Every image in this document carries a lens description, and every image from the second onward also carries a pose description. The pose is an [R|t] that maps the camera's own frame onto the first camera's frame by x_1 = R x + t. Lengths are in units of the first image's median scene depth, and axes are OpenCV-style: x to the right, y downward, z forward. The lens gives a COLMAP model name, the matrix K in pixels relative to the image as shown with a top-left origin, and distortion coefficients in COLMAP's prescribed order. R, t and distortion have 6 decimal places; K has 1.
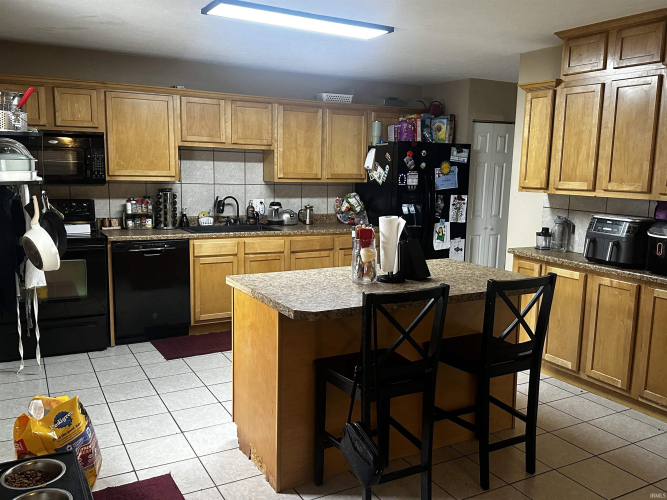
lens RADIAL K [[582.2, 0, 333.5], [0, 582.2, 250.0], [0, 0, 1]] dist [0.041041, -0.007340]
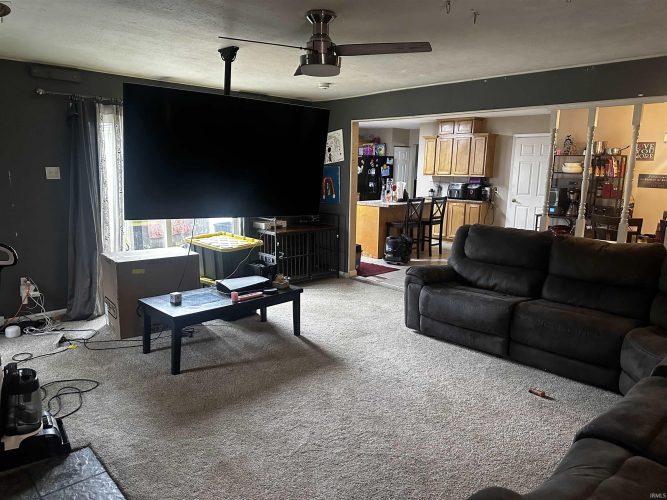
lens RADIAL K [[462.7, 0, 333.5], [0, 462.7, 250.0], [0, 0, 1]] dist [0.005867, 0.000585]
pose [[0.968424, -0.048024, 0.244638, -0.629838], [0.038969, 0.998369, 0.041722, 0.140685], [-0.246243, -0.030871, 0.968716, -0.992724]]
